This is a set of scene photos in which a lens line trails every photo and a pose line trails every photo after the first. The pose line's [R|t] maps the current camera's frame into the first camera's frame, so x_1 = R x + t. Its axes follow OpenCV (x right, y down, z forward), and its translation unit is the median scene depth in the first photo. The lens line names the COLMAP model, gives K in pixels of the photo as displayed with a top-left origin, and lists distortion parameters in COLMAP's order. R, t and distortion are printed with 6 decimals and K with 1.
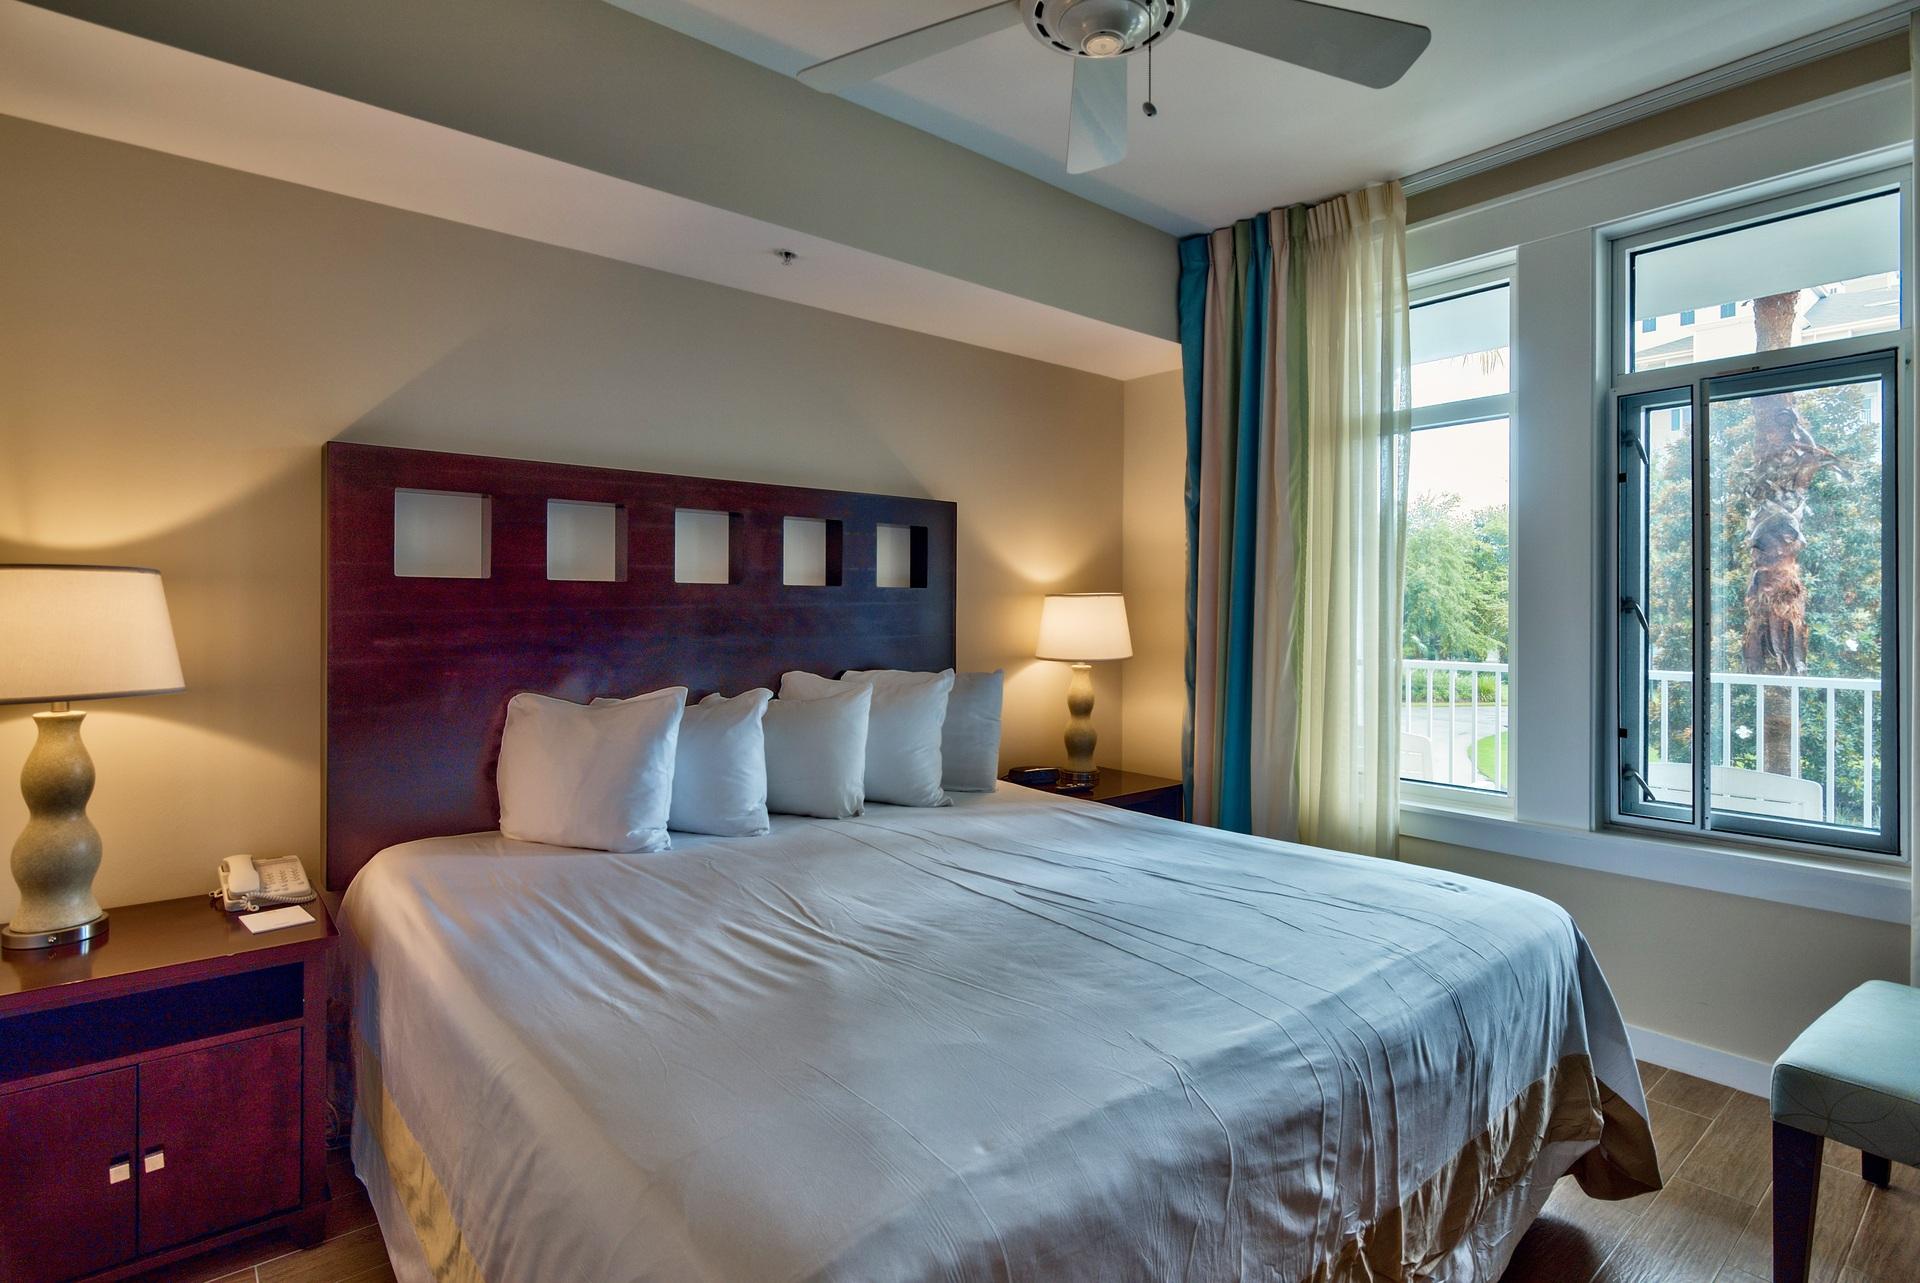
lens RADIAL K [[944.6, 0, 962.8], [0, 944.6, 619.5], [0, 0, 1]] dist [-0.003642, -0.000488]
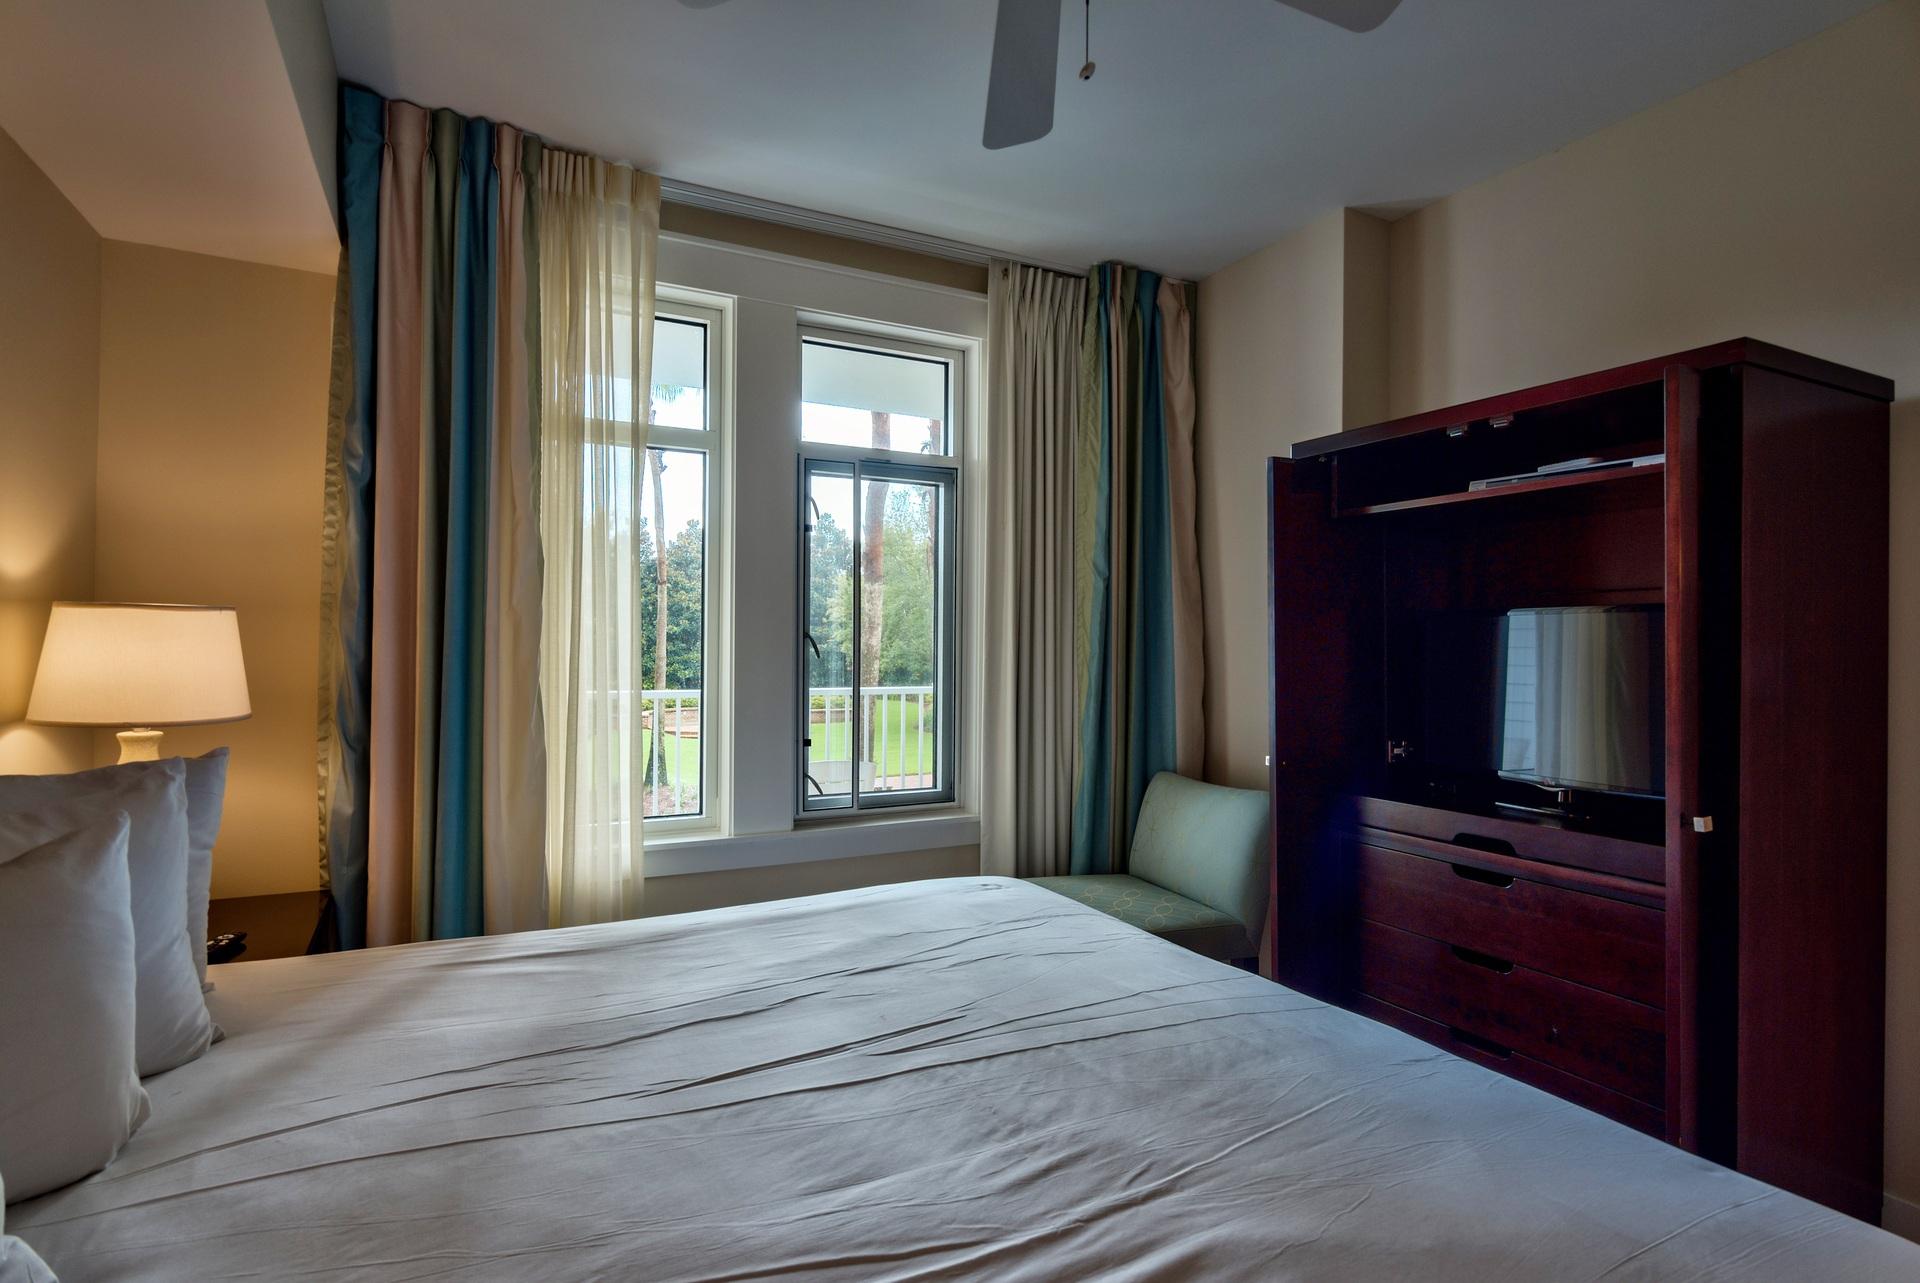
lens RADIAL K [[943.0, 0, 936.0], [0, 943.0, 643.9], [0, 0, 1]] dist [-0.001101, -0.001122]
pose [[0.231005, -0.001609, 0.972951, -0.443960], [-0.000451, 0.999998, 0.001761, -0.006859], [-0.972952, -0.000846, 0.231004, 0.599630]]
